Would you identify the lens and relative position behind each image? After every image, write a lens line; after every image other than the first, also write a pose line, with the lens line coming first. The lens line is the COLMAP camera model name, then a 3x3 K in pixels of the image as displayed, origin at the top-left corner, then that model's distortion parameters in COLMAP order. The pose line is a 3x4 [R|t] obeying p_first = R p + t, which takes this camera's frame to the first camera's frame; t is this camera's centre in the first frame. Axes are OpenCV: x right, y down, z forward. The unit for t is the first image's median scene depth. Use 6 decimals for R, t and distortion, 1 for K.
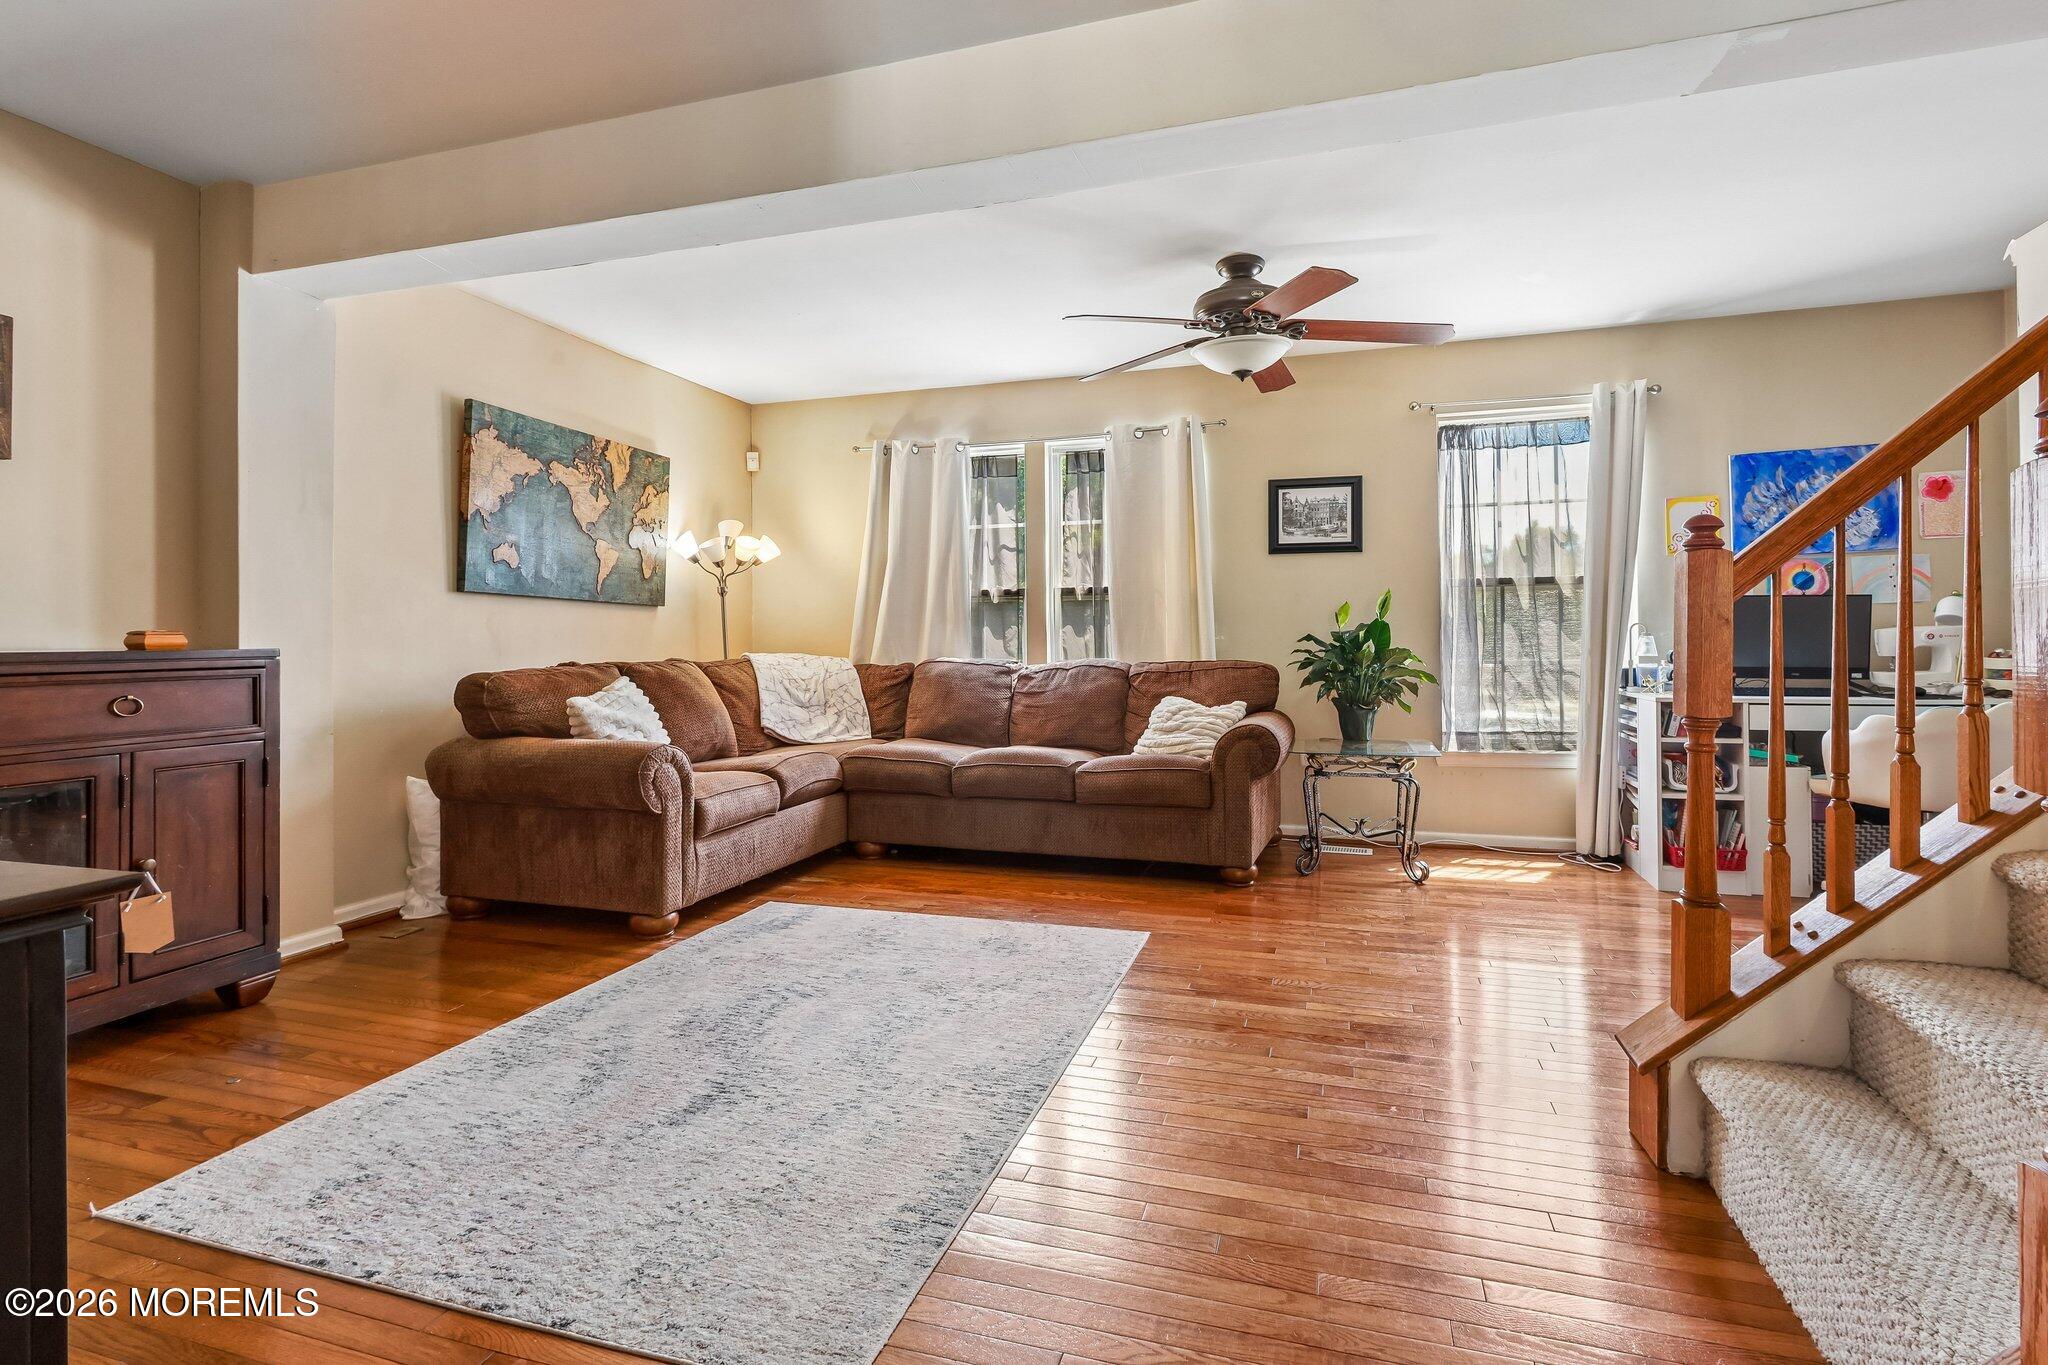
lens RADIAL K [[973.2, 0, 1033.7], [0, 973.2, 638.2], [0, 0, 1]] dist [-0.007120, 0.001433]
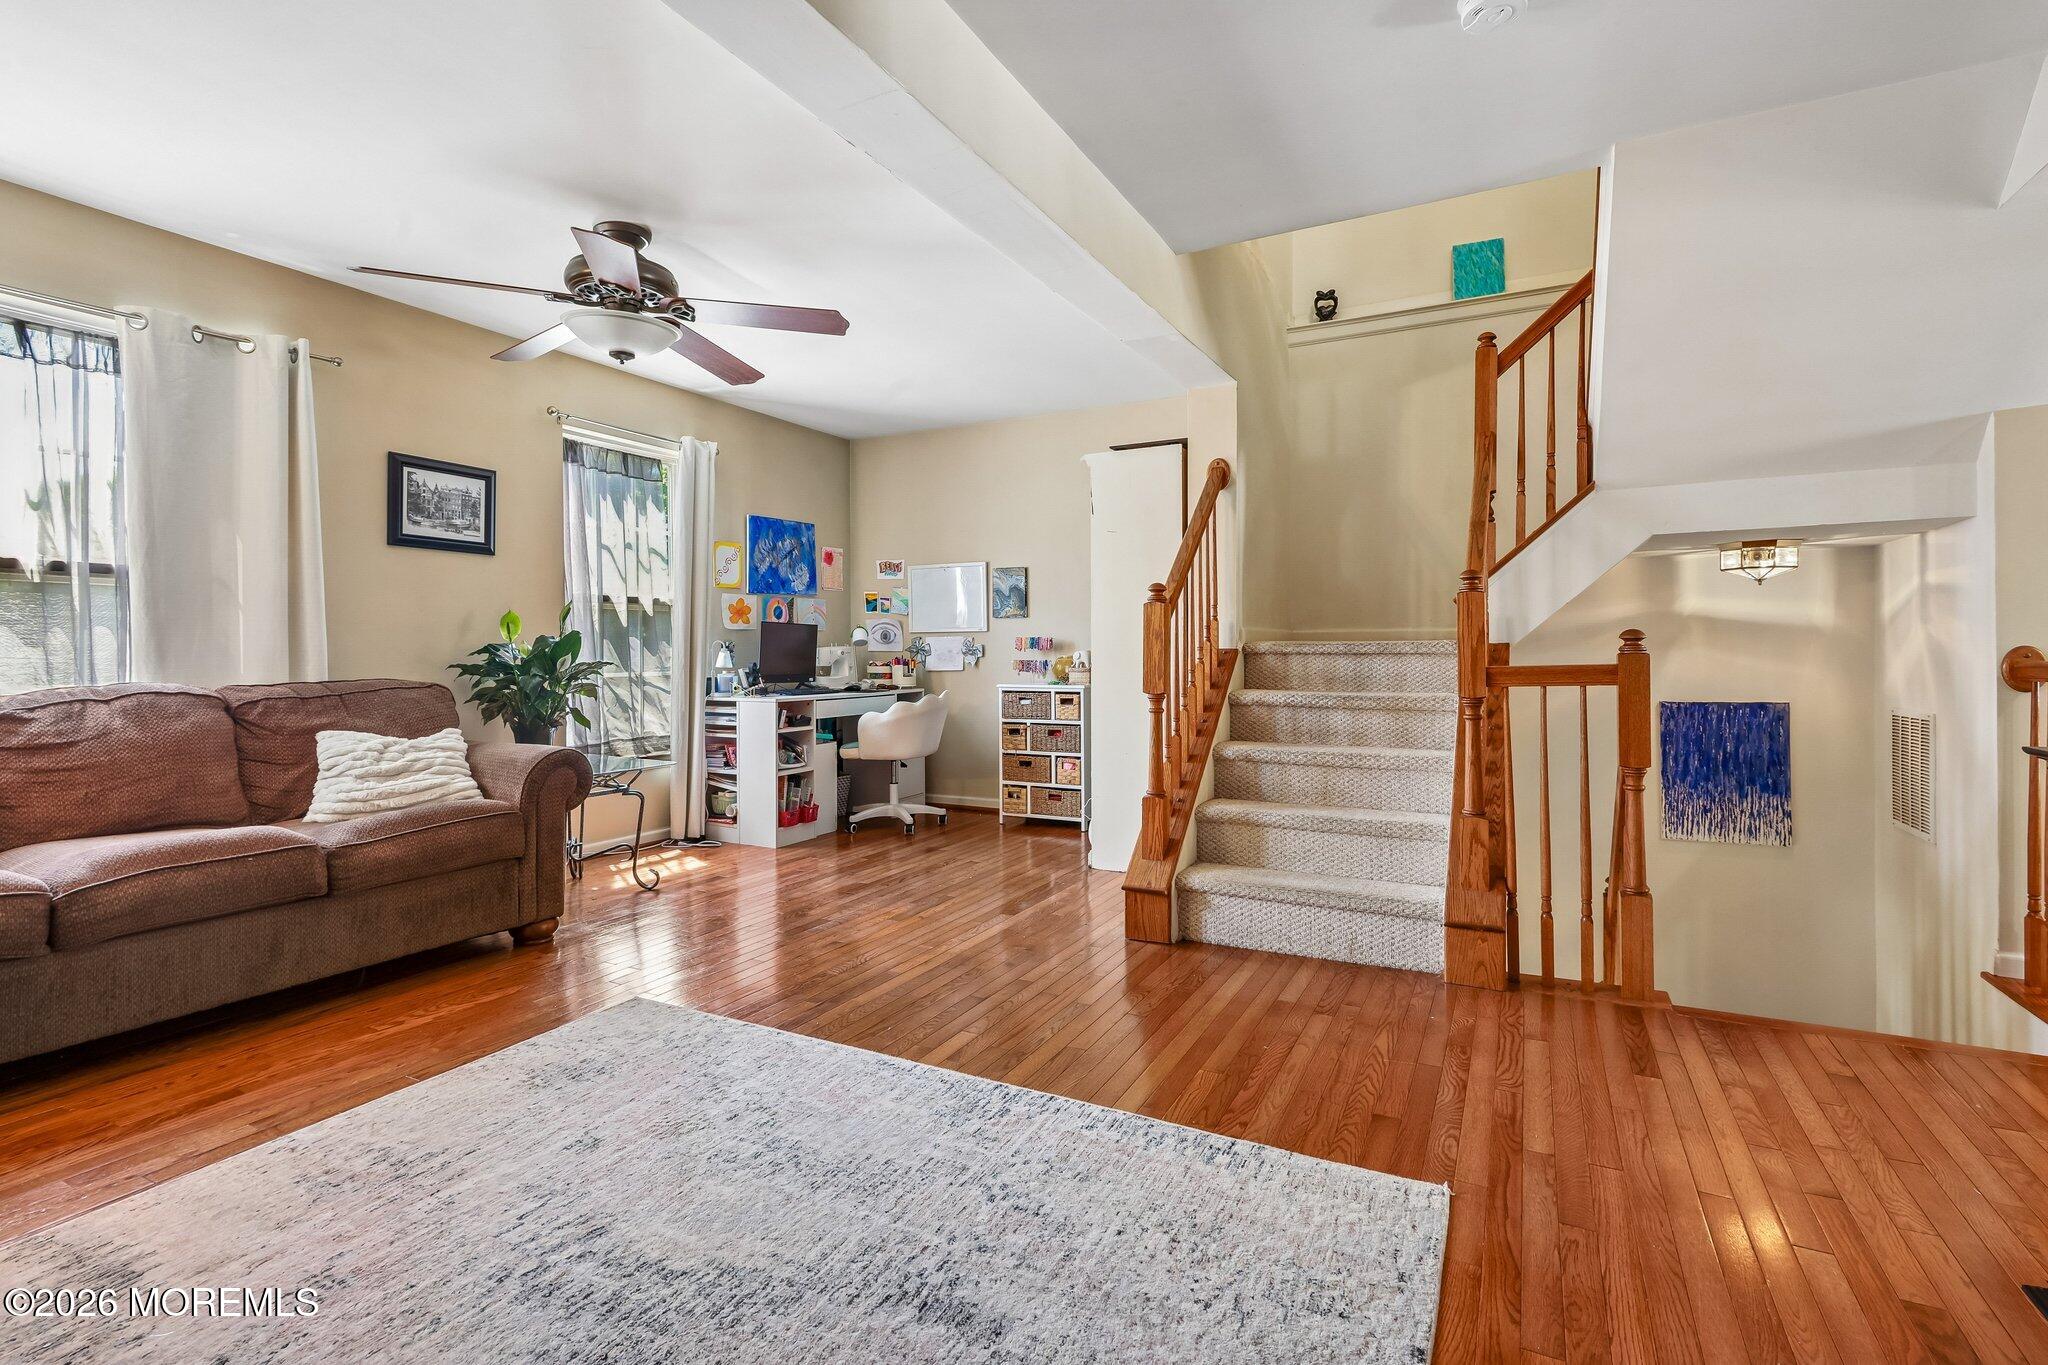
lens RADIAL K [[954.5, 0, 1023.4], [0, 954.5, 651.3], [0, 0, 1]] dist [-0.005094, 0.000712]
pose [[0.175436, 0.008183, 0.984457, -0.485082], [-0.002459, 0.999966, -0.007874, 0.005972], [-0.984488, -0.001039, 0.175450, 0.397531]]
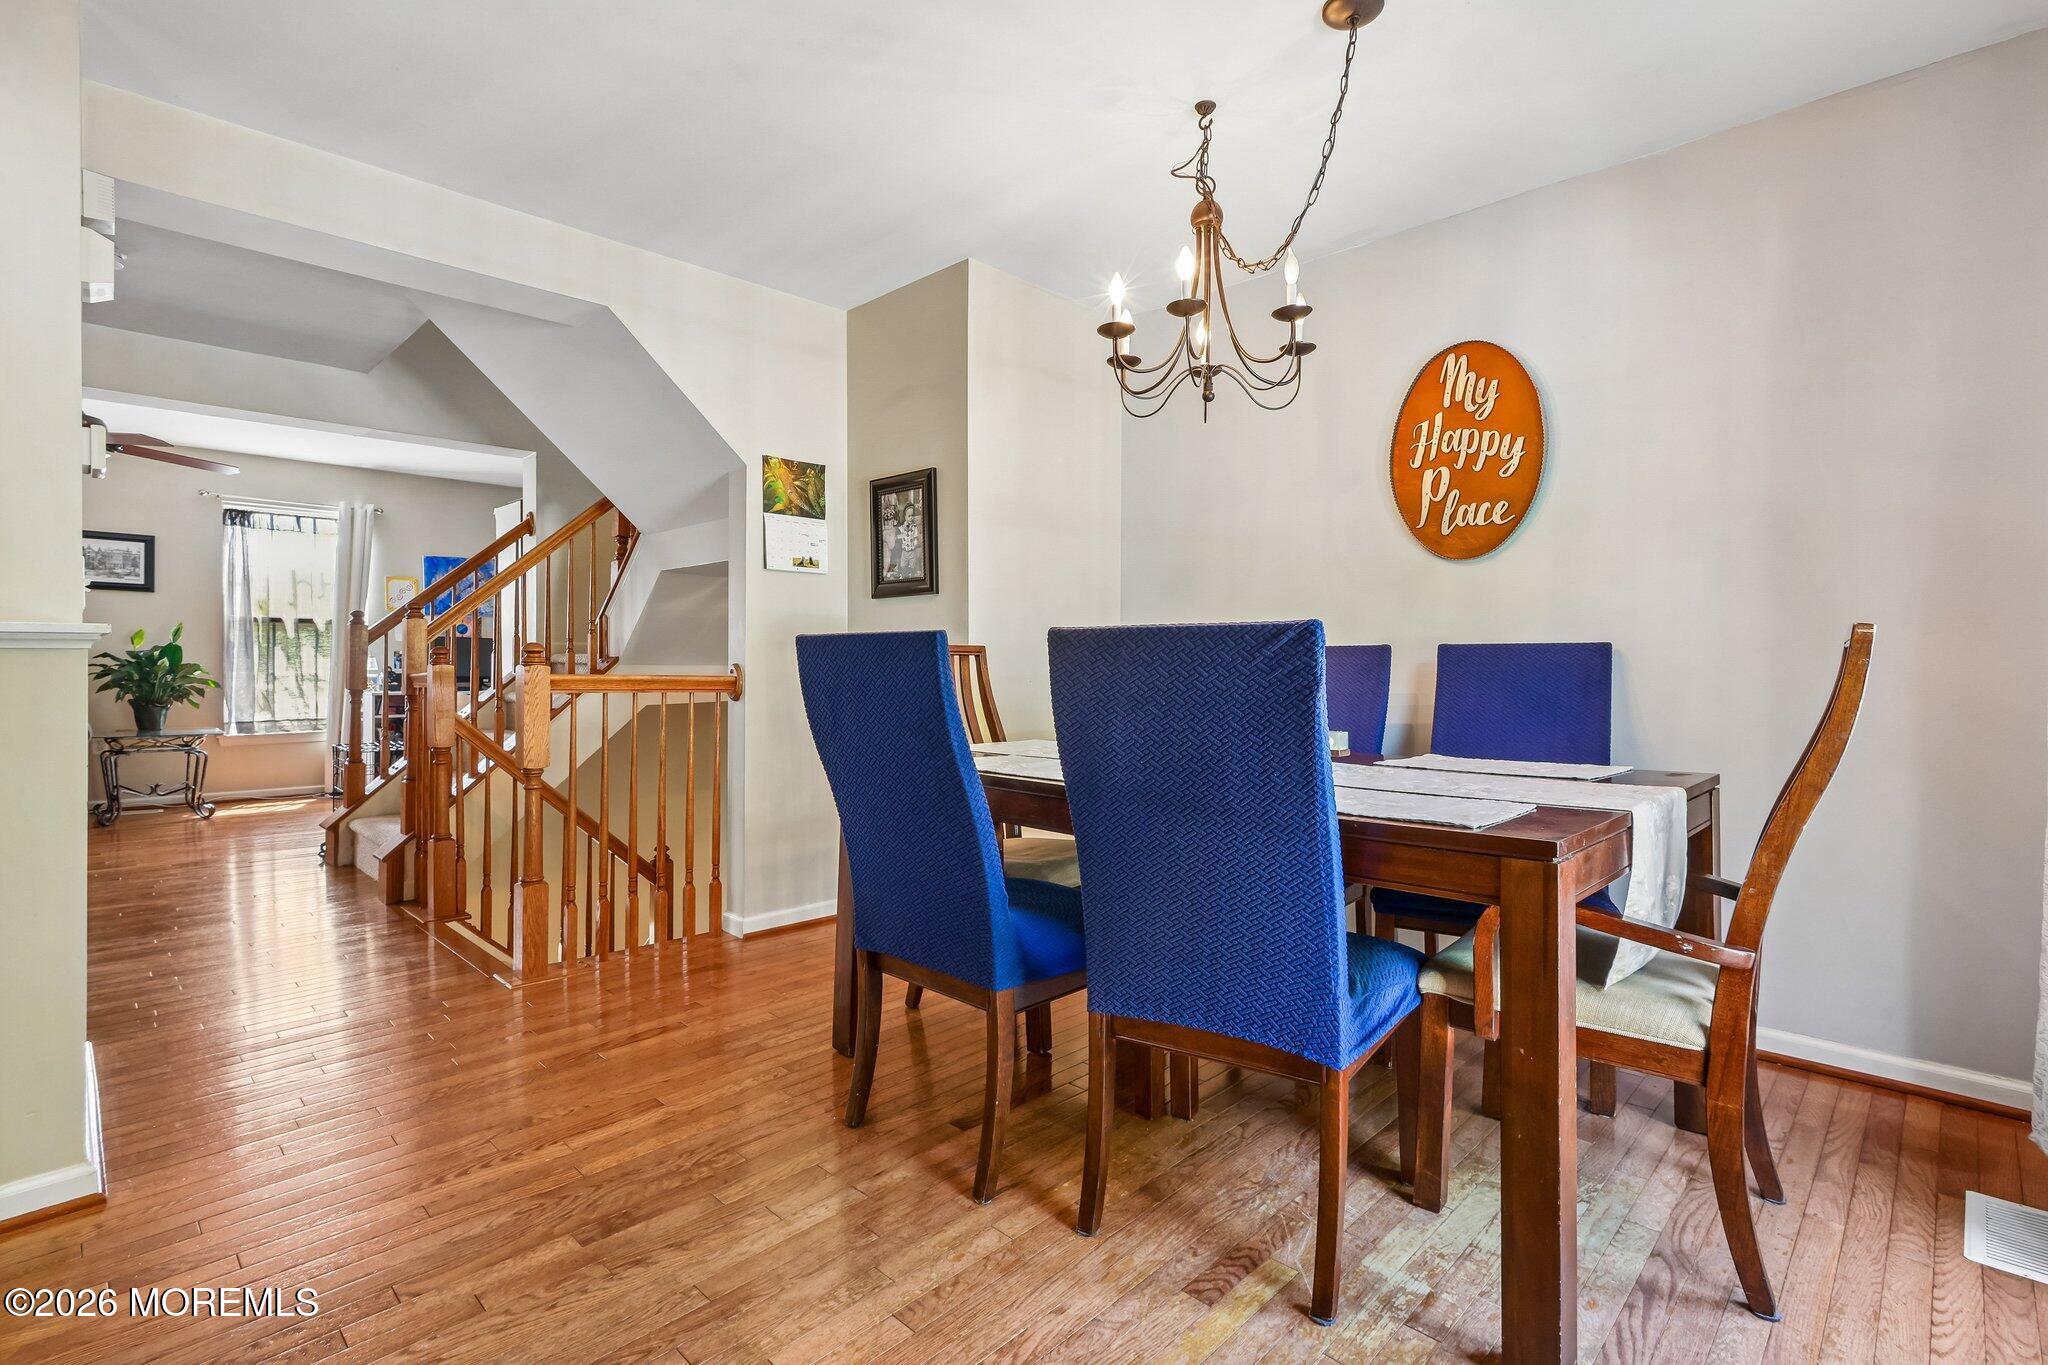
lens RADIAL K [[954.5, 0, 1034.2], [0, 954.5, 672.2], [0, 0, 1]] dist [-0.005094, 0.000712]
pose [[0.441428, 0.002449, 0.897293, -0.337380], [-0.013140, 0.999907, 0.003735, 0.001494], [-0.897200, -0.013439, 0.441419, -0.747430]]
